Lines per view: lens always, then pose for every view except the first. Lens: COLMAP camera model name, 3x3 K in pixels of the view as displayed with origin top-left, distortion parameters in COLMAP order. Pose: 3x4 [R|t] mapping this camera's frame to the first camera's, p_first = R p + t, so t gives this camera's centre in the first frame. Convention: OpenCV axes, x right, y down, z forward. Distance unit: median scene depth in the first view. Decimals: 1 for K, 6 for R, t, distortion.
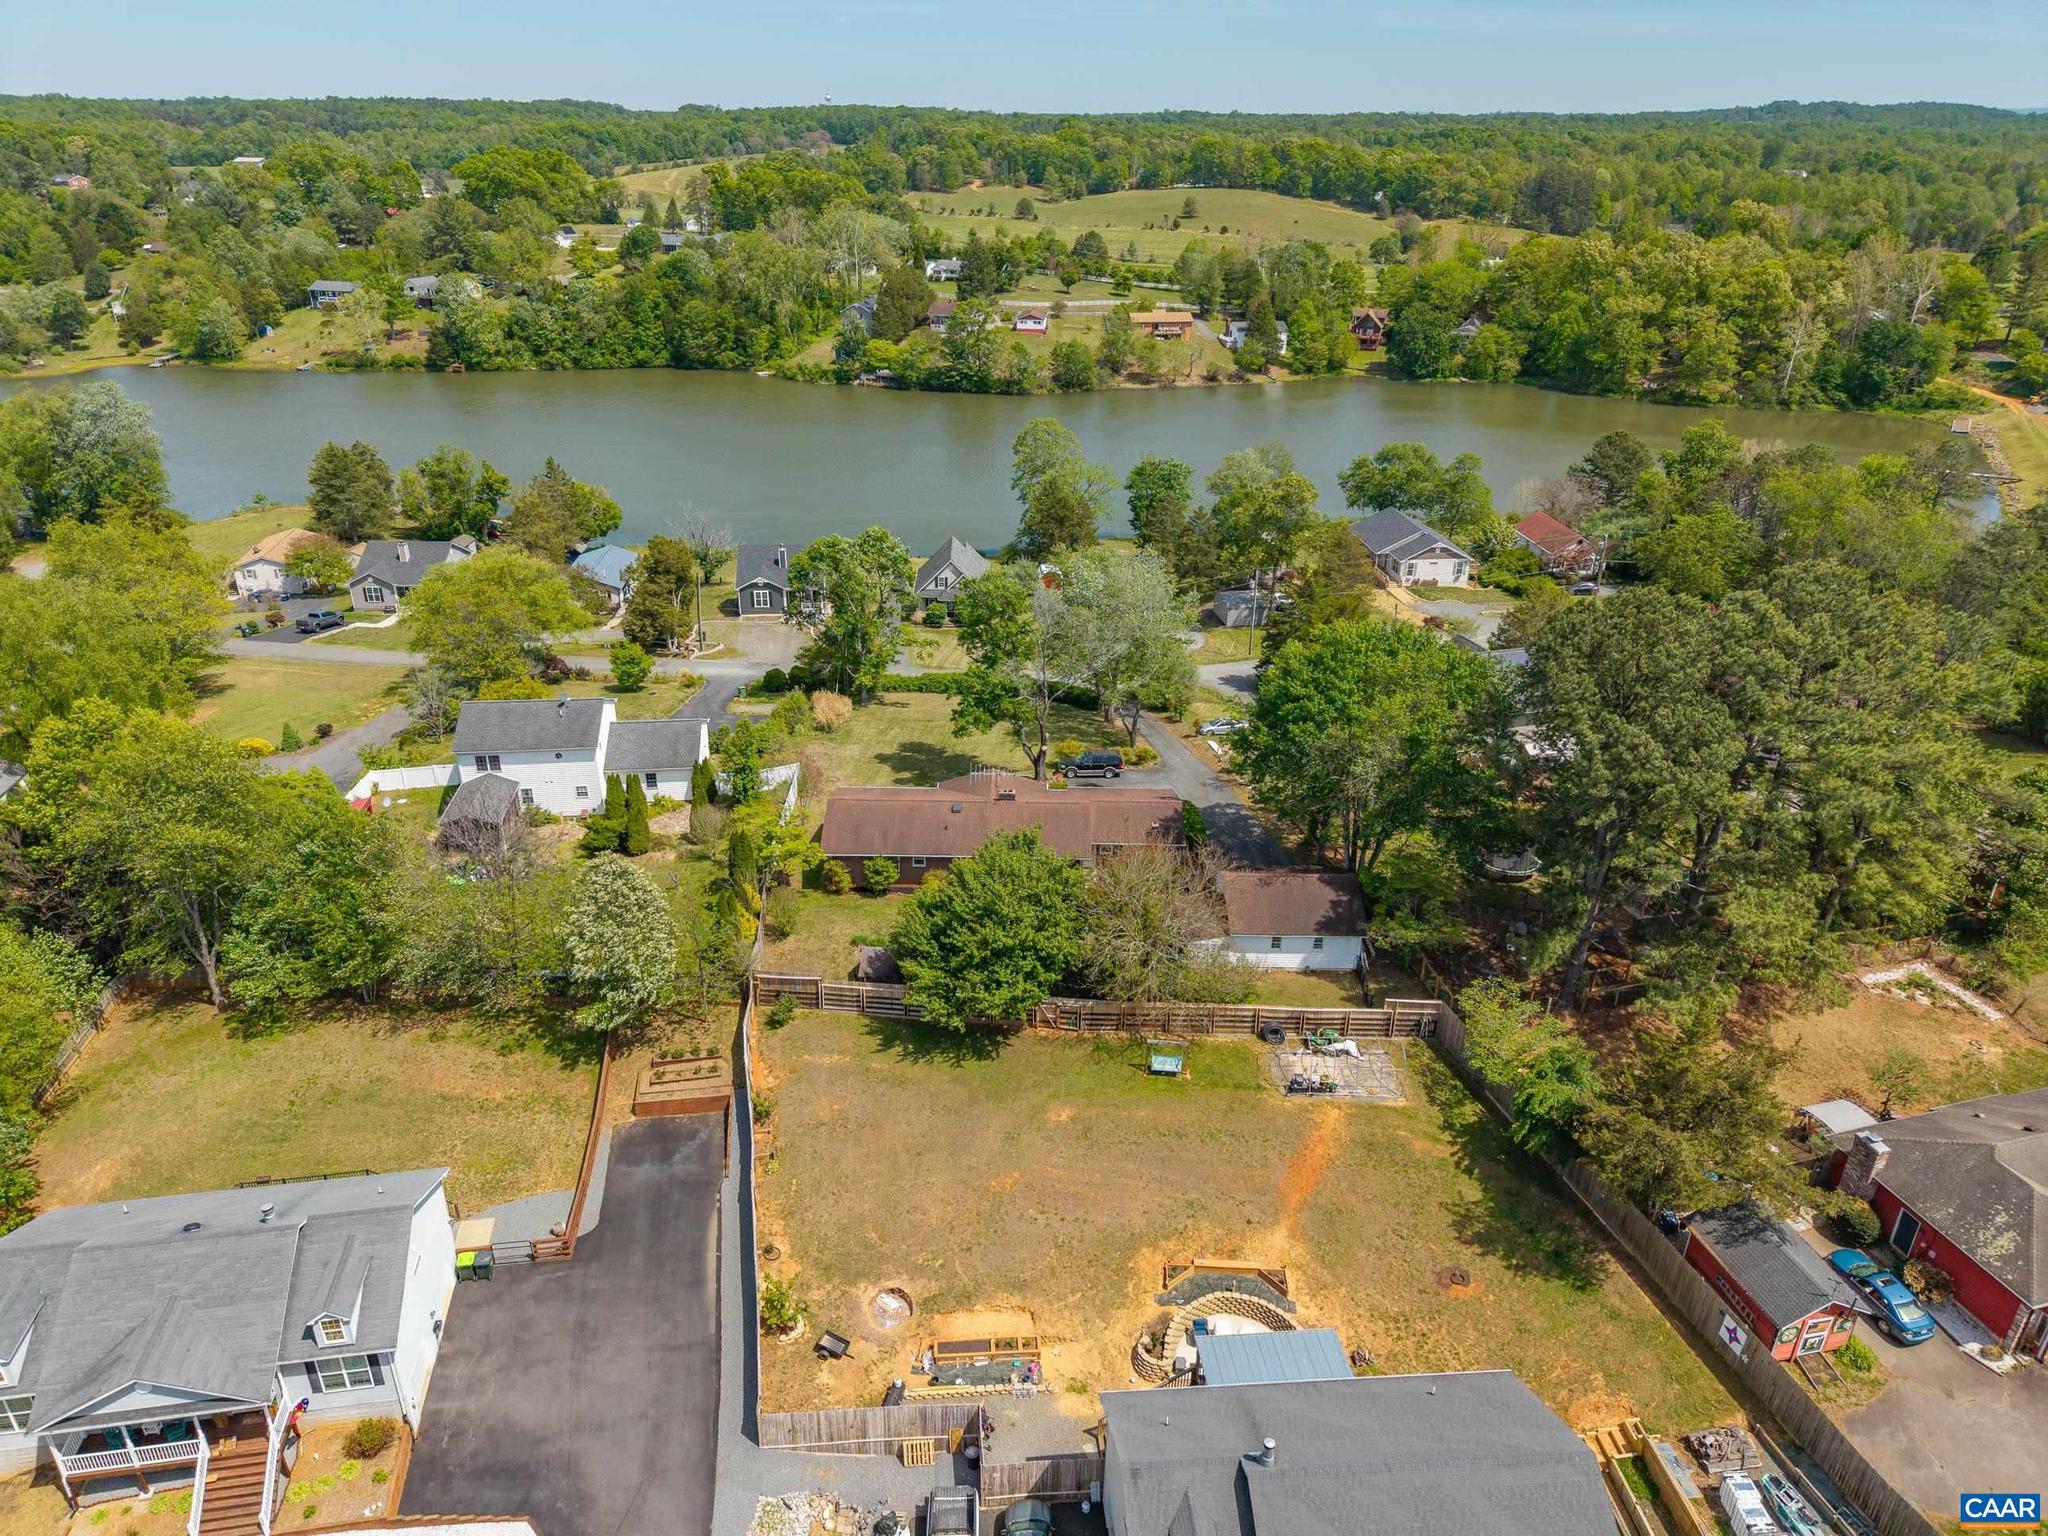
lens RADIAL K [[1371.6, 0, 1021.5], [0, 1371.6, 767.7], [0, 0, 1]] dist [0.014862, -0.008642]
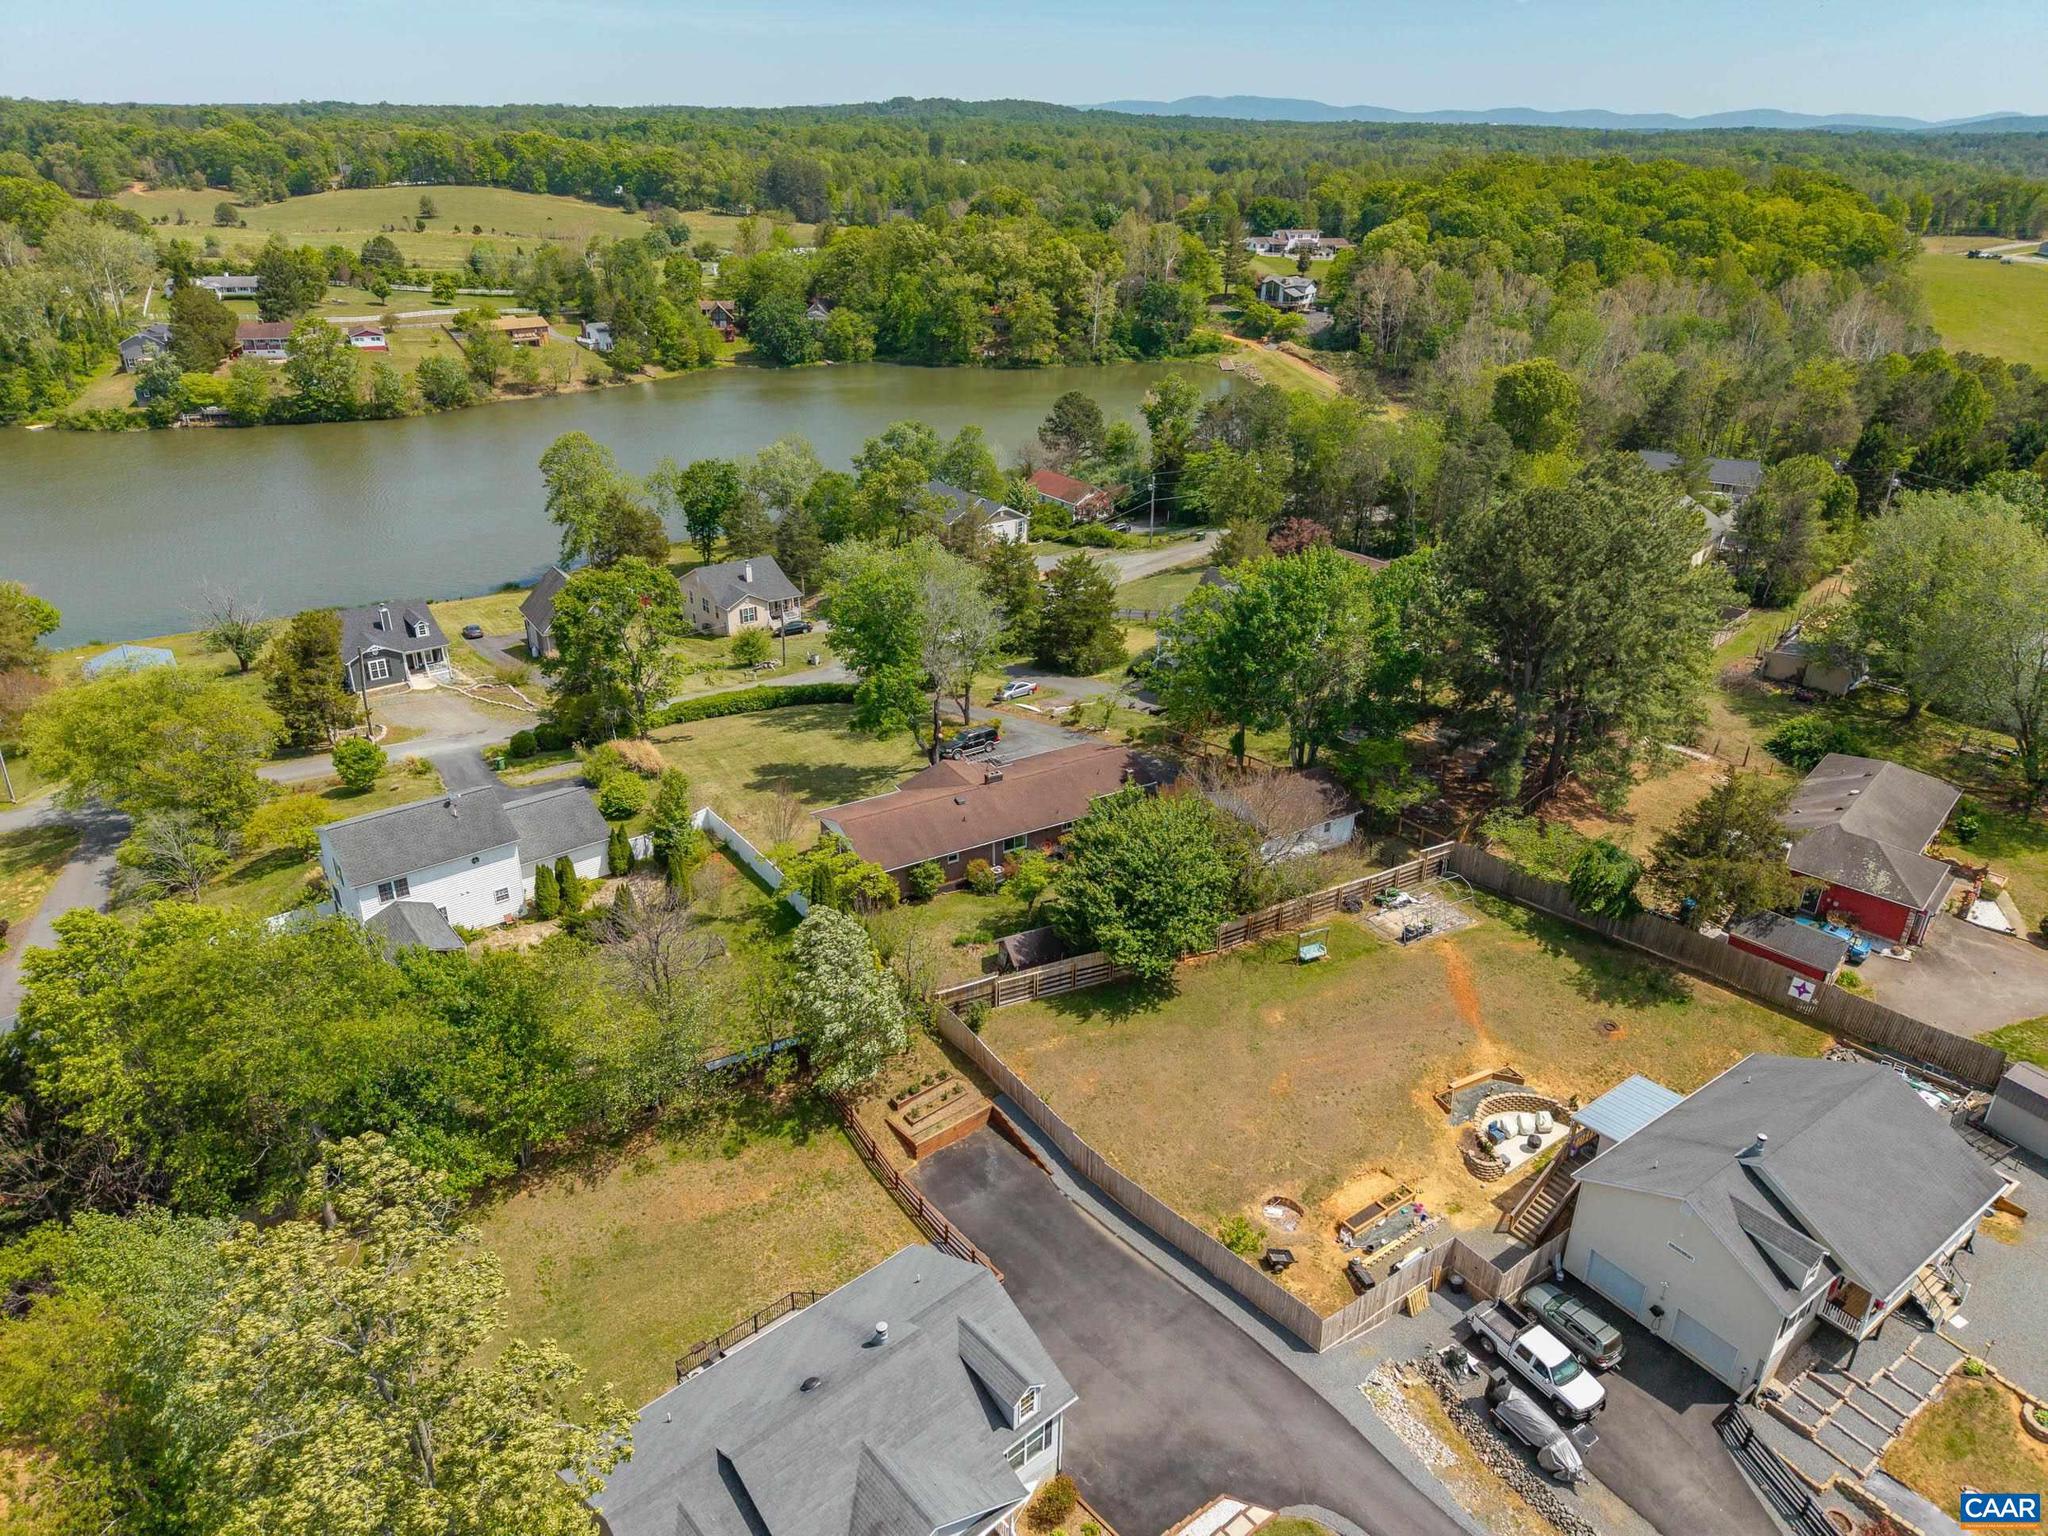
lens RADIAL K [[1371.6, 0, 1021.5], [0, 1371.6, 767.7], [0, 0, 1]] dist [0.014862, -0.008642]
pose [[0.852137, -0.225321, 0.472327, -0.130656], [0.223185, 0.972838, 0.061433, -0.012336], [-0.473340, 0.053067, 0.879280, 0.021569]]
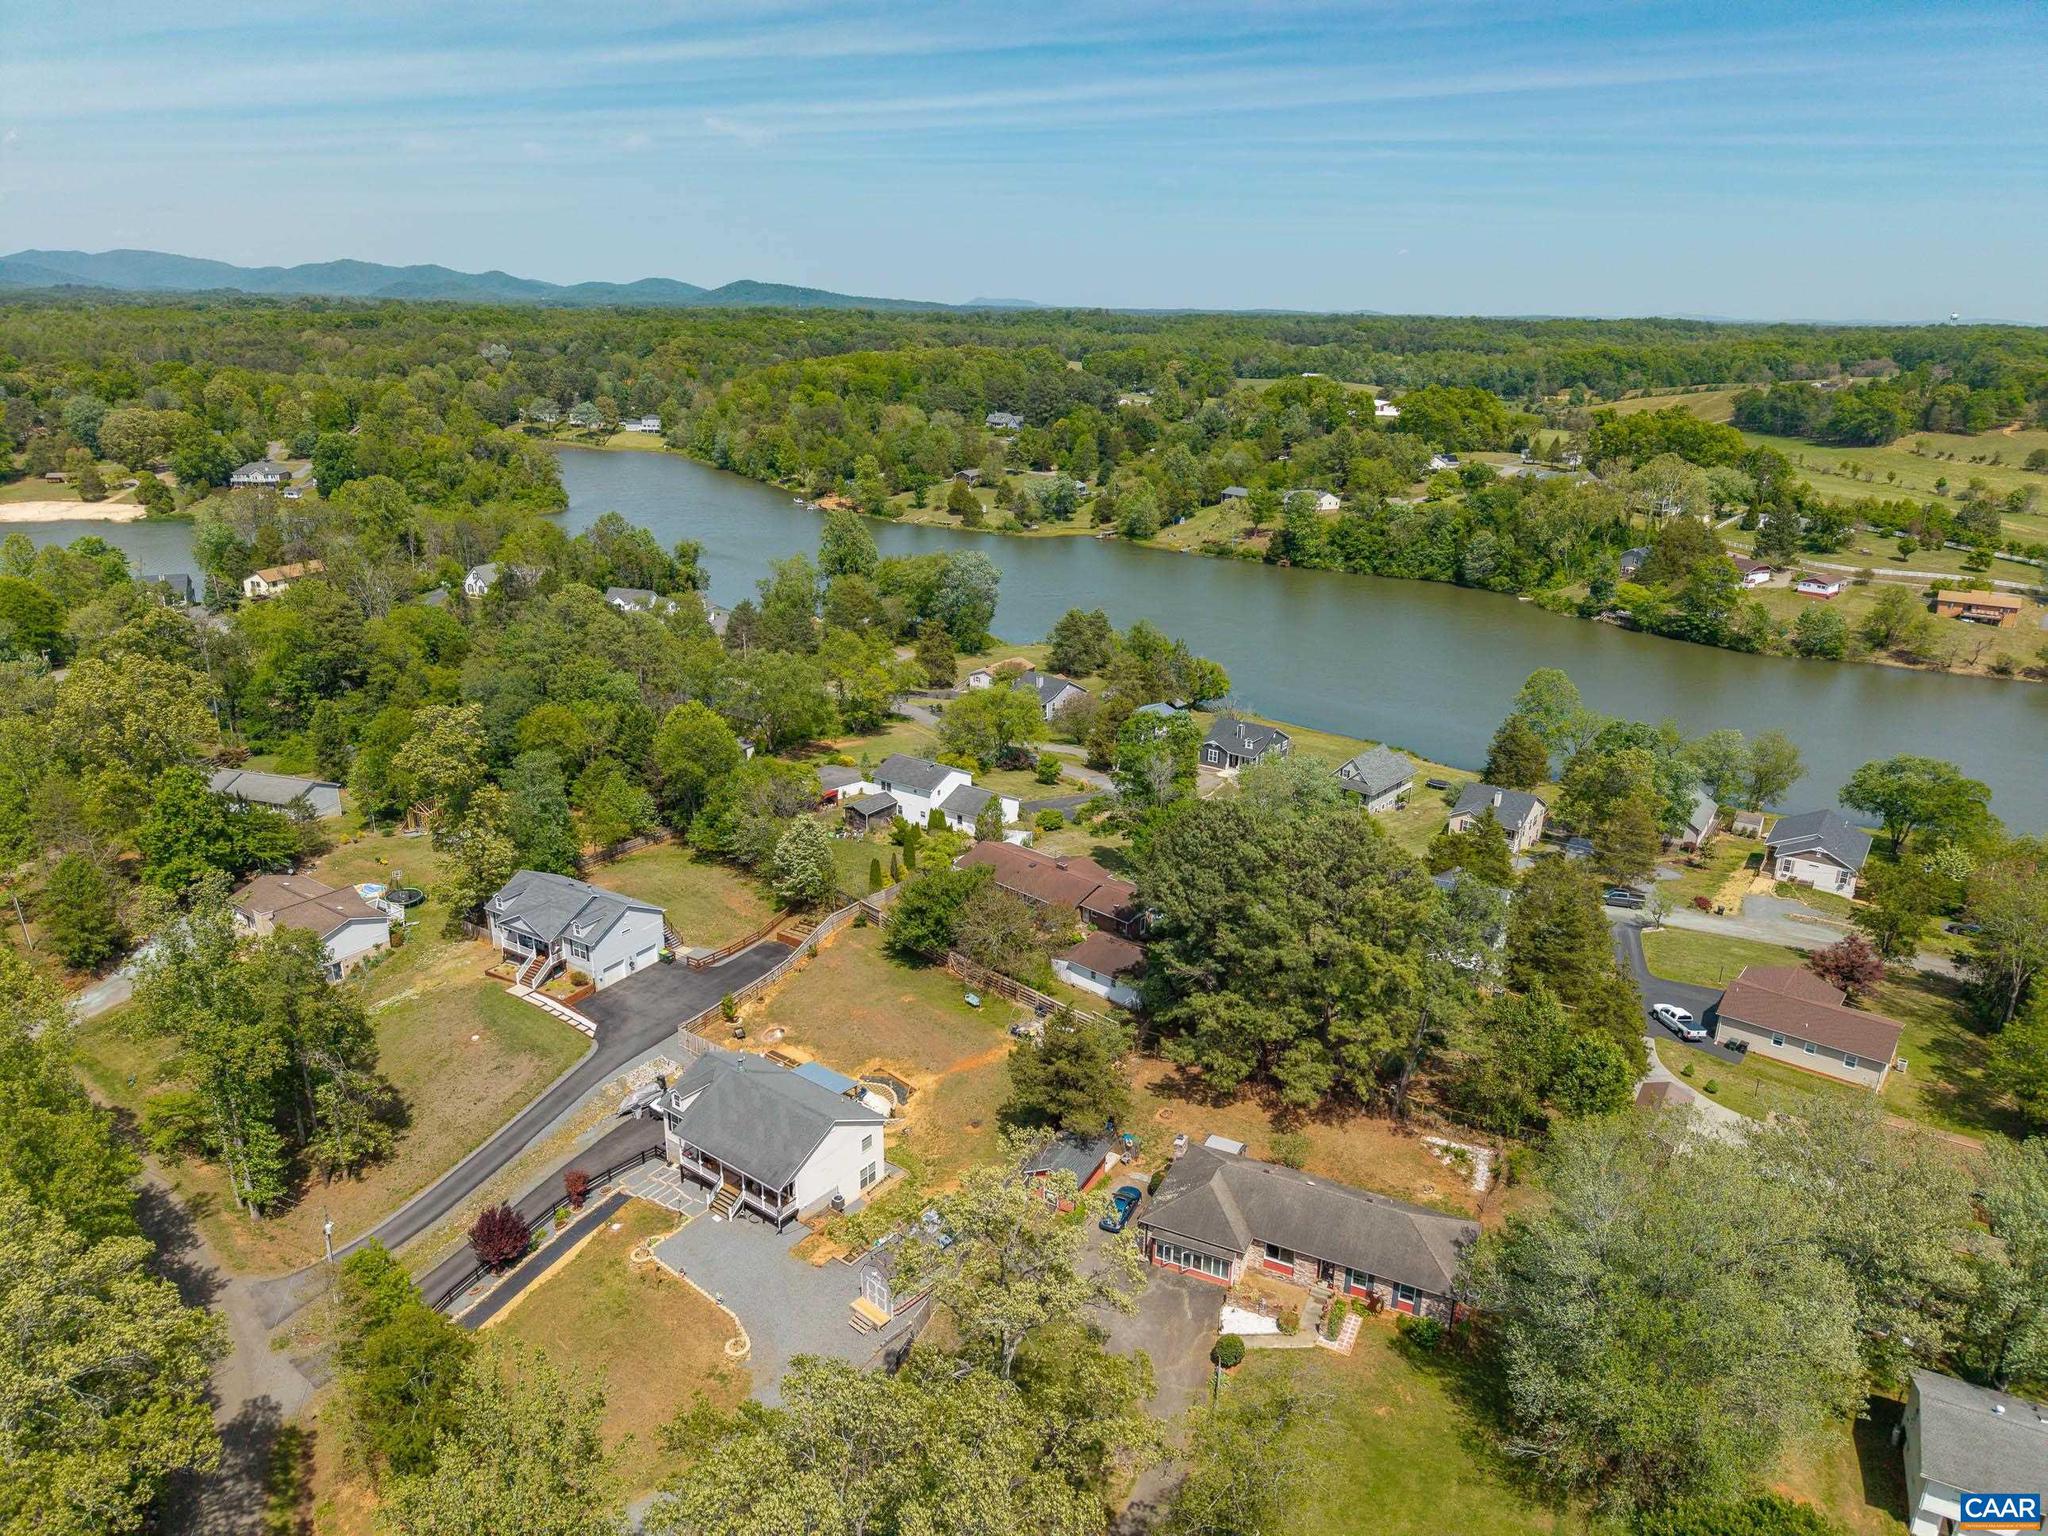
lens RADIAL K [[1368.6, 0, 1018.3], [0, 1368.6, 766.6], [0, 0, 1]] dist [0.038626, -0.041320]
pose [[0.742950, 0.213041, -0.634538, 0.263901], [-0.293442, 0.955707, -0.022706, -0.011562], [0.601596, 0.203070, 0.772558, -0.089974]]
